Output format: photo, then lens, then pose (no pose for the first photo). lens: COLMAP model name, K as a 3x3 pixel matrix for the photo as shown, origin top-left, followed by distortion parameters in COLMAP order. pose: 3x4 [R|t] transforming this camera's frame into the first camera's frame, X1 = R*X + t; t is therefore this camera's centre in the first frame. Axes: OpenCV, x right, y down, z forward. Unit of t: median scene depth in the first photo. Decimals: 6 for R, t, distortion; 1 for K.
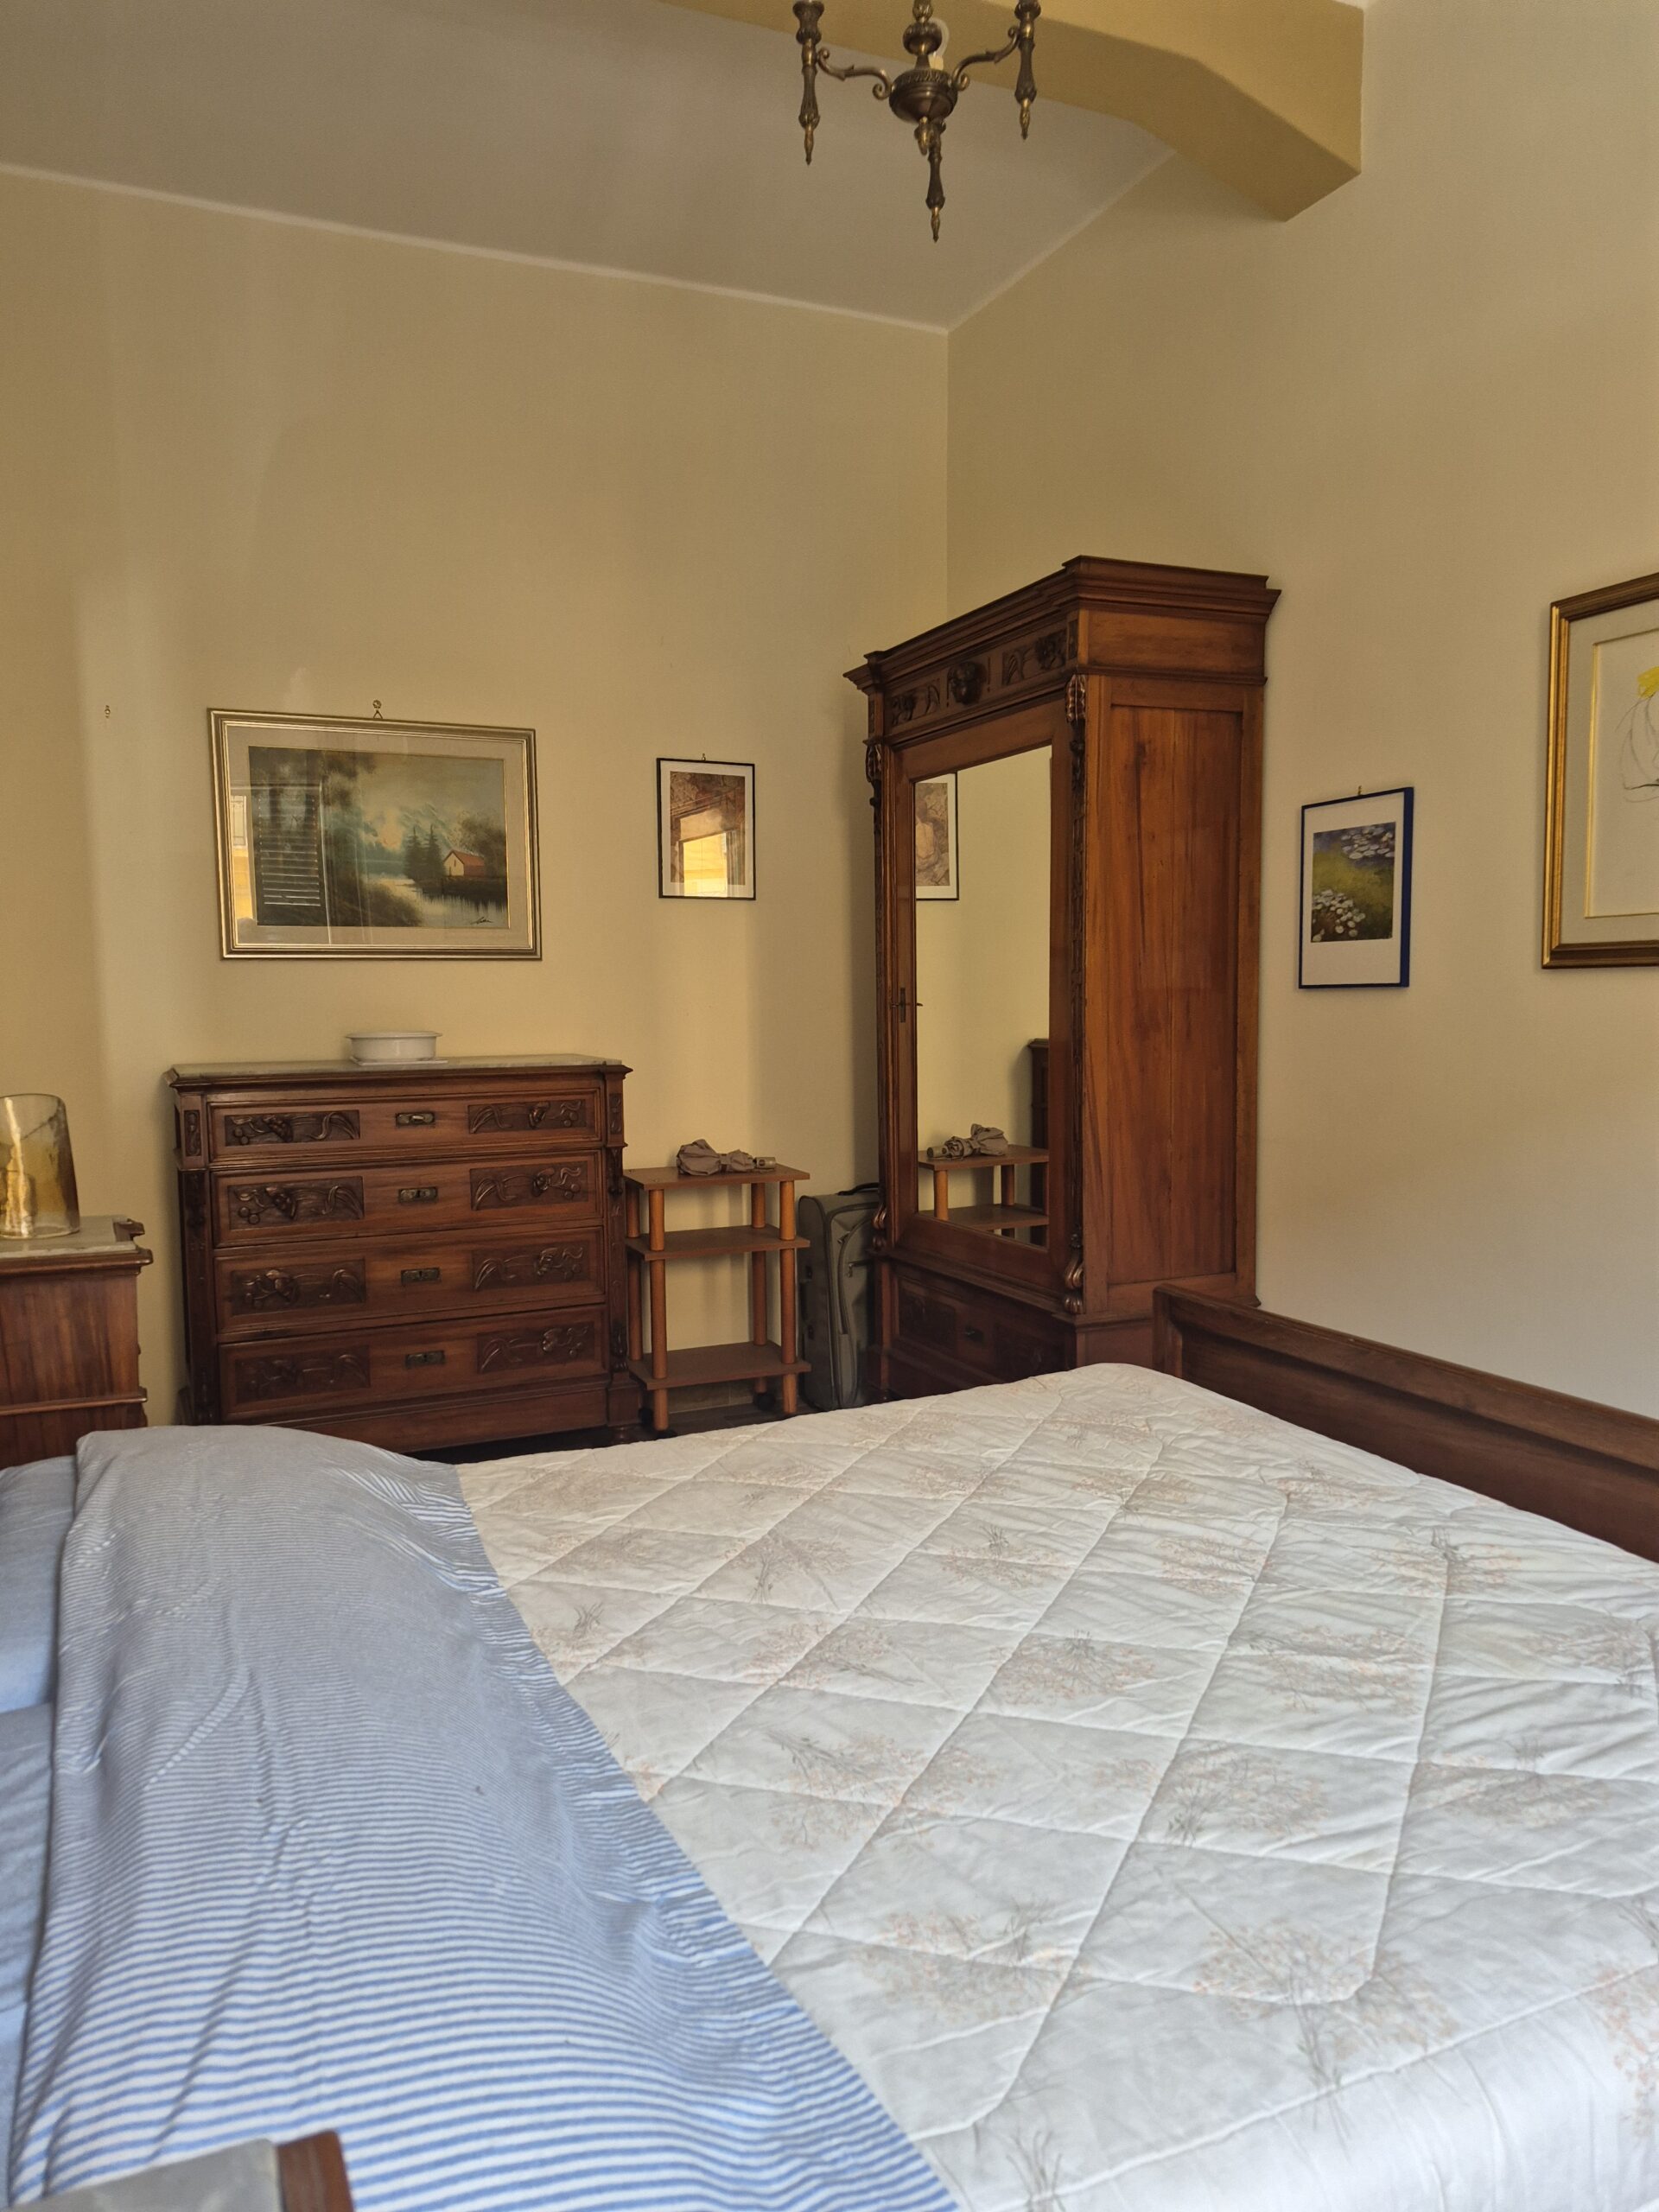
lens RADIAL K [[1525.2, 0, 777.9], [0, 1525.2, 1082.1], [0, 0, 1]] dist [0.131169, -0.151133]
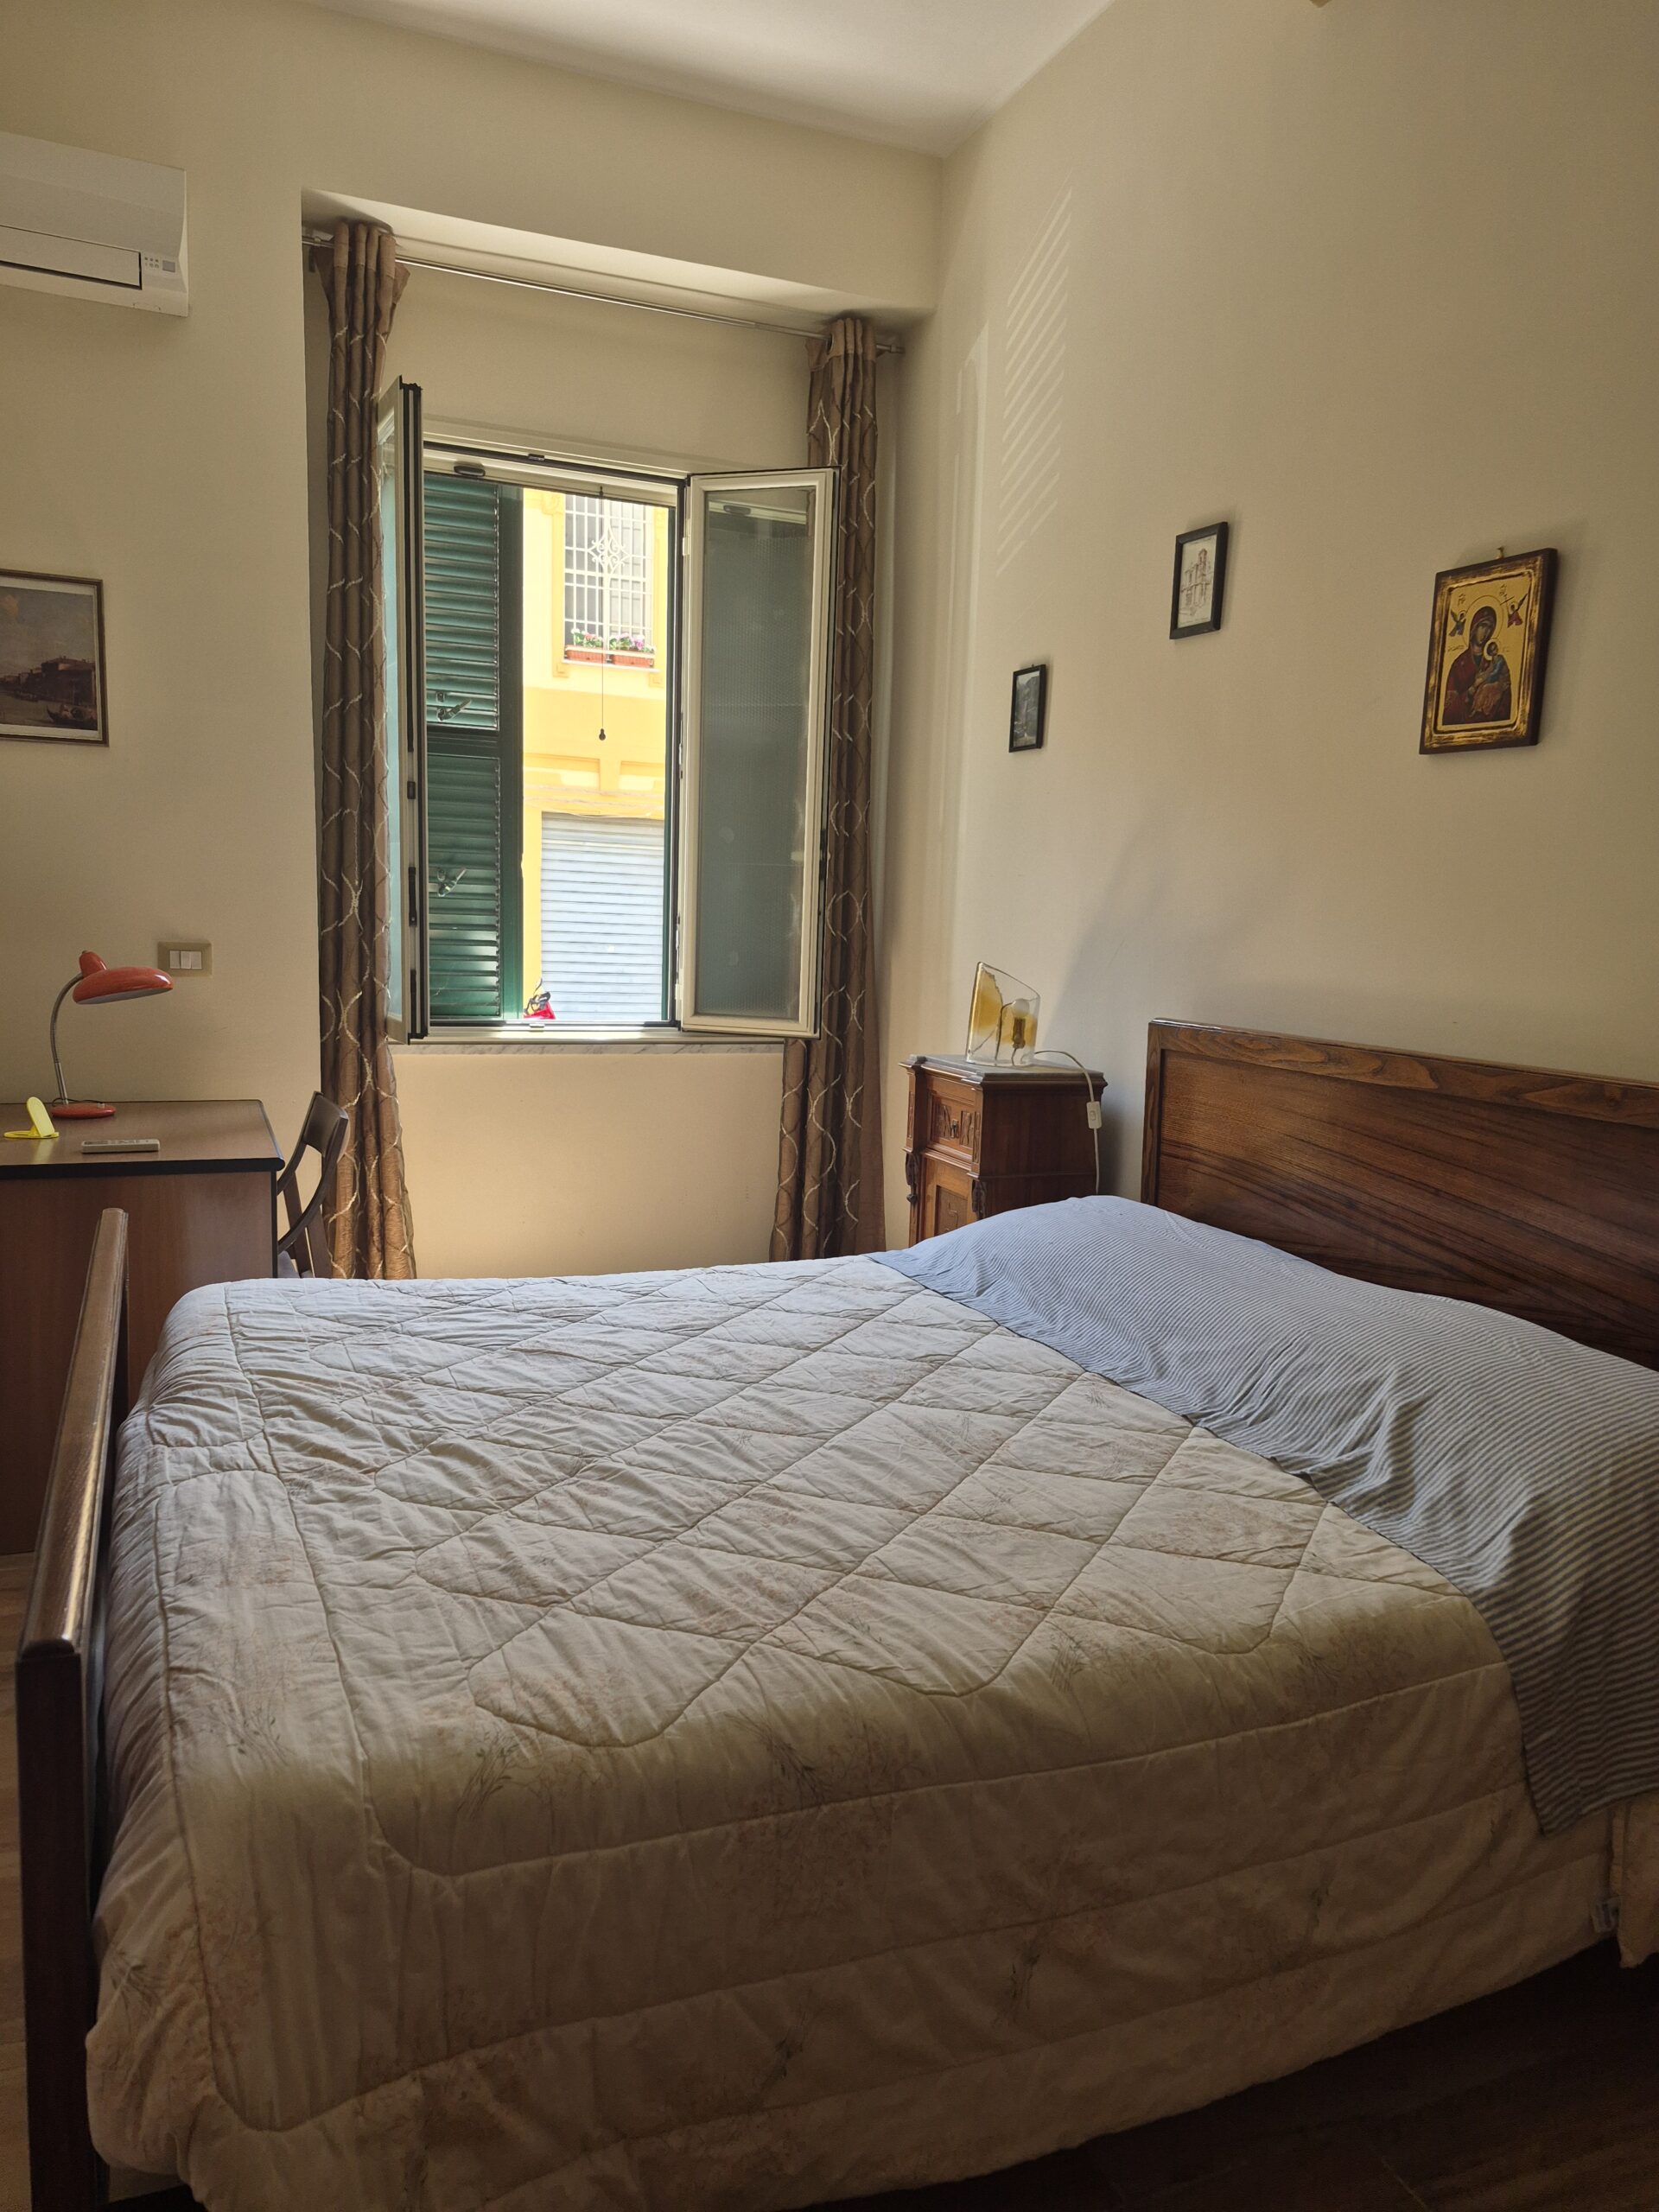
lens RADIAL K [[1530.5, 0, 823.7], [0, 1530.5, 1121.3], [0, 0, 1]] dist [0.100208, -0.118245]
pose [[-0.999704, -0.023568, 0.005988, 0.049707], [-0.021919, 0.980006, 0.197757, -0.057448], [-0.010529, 0.197567, -0.980233, 1.038749]]
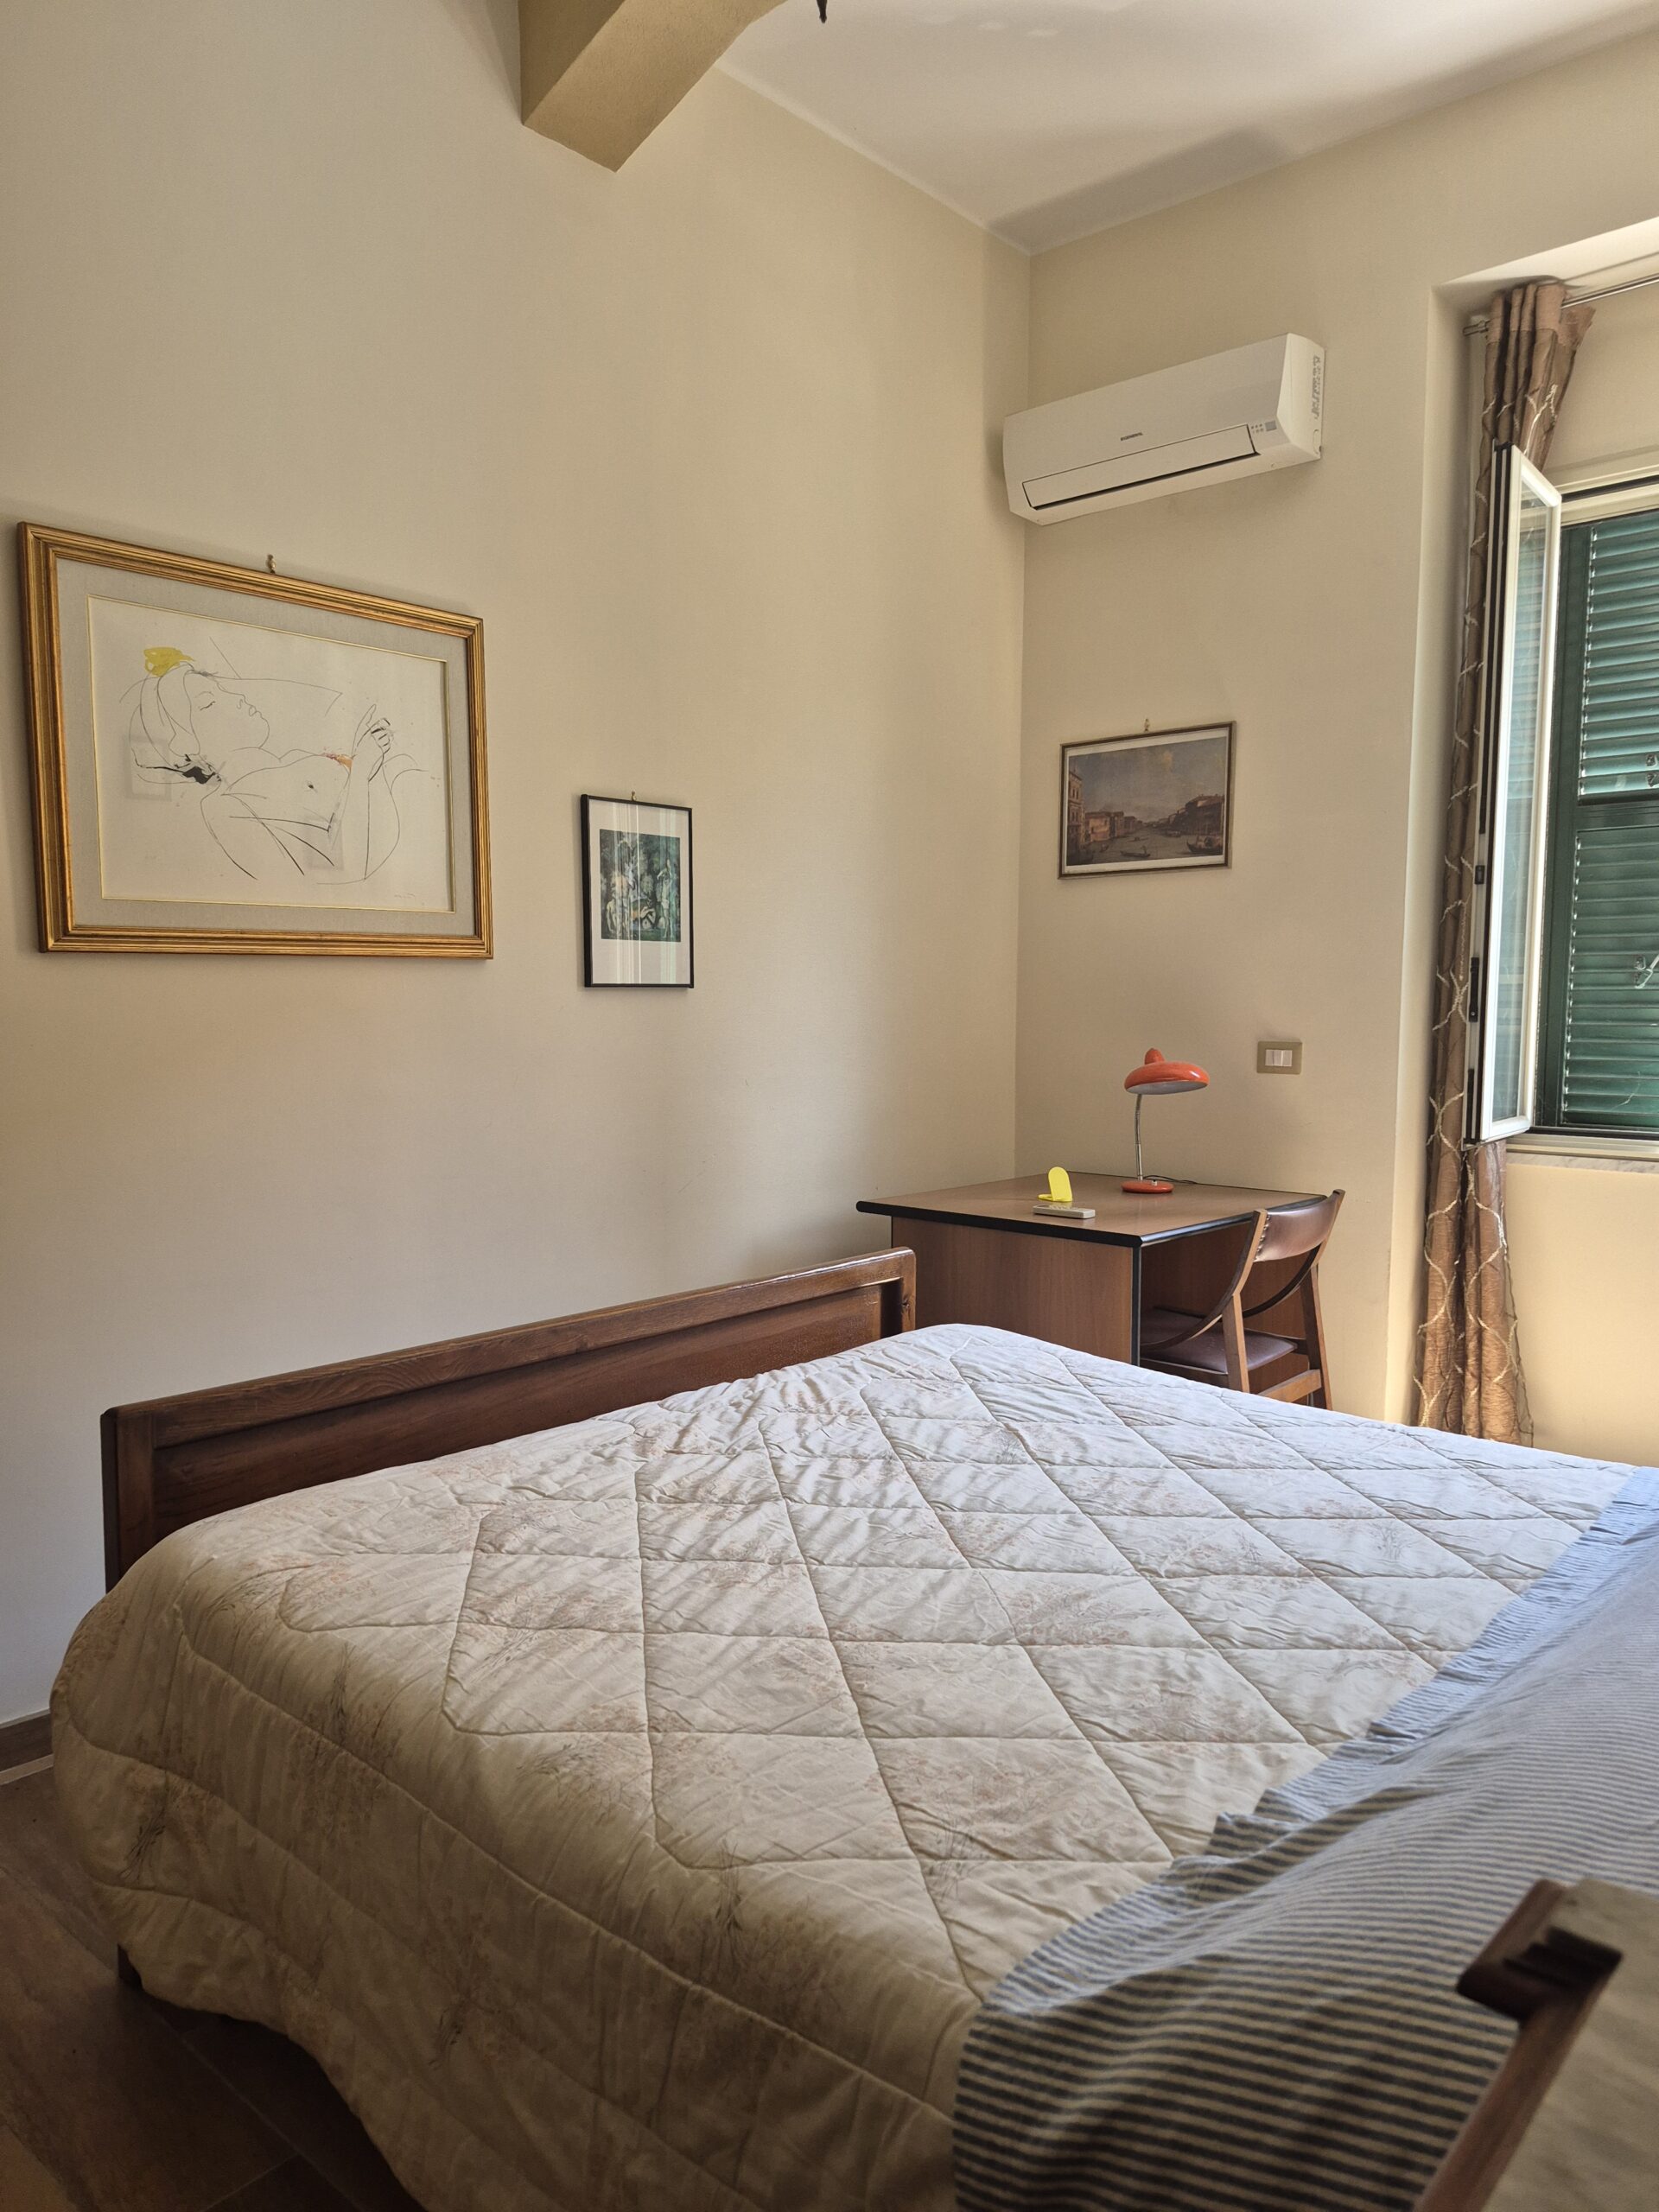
lens RADIAL K [[1530.5, 0, 823.7], [0, 1530.5, 1121.3], [0, 0, 1]] dist [0.100208, -0.118245]
pose [[-0.419533, -0.068203, 0.905174, -0.368368], [0.056730, 0.993254, 0.101133, -0.033375], [-0.905966, 0.093779, -0.412833, 0.759908]]
